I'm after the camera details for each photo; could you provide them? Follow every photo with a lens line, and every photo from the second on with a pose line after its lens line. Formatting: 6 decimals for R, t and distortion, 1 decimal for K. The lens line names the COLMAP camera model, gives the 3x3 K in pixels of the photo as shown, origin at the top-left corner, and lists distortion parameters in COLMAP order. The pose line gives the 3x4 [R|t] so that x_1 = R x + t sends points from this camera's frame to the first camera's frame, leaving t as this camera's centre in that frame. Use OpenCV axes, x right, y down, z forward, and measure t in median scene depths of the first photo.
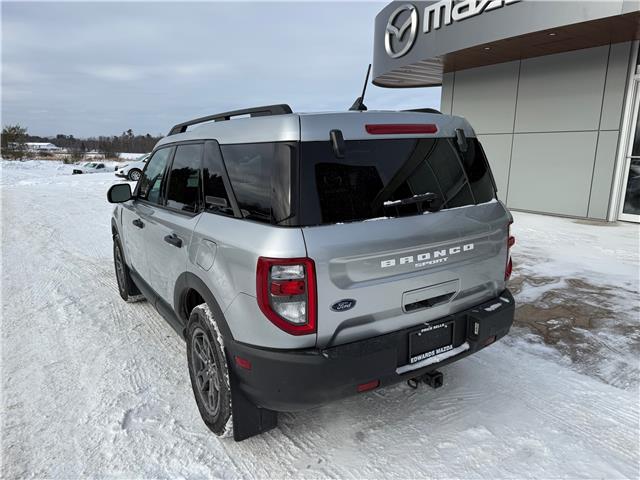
lens RADIAL K [[446.1, 0, 323.9], [0, 446.1, 246.2], [0, 0, 1]] dist [0.045618, -0.052305]
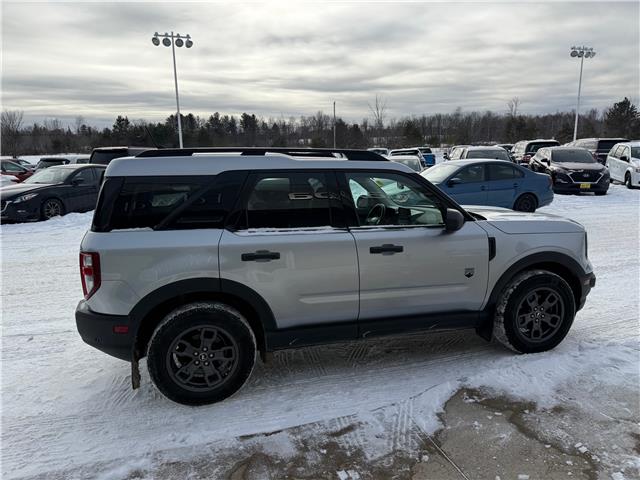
lens RADIAL K [[446.1, 0, 325.8], [0, 446.1, 251.5], [0, 0, 1]] dist [0.045618, -0.052305]
pose [[-0.298576, 0.213503, -0.930198, 1.191468], [-0.178142, 0.945060, 0.274094, -0.440271], [0.937613, 0.247545, -0.244138, 1.718483]]
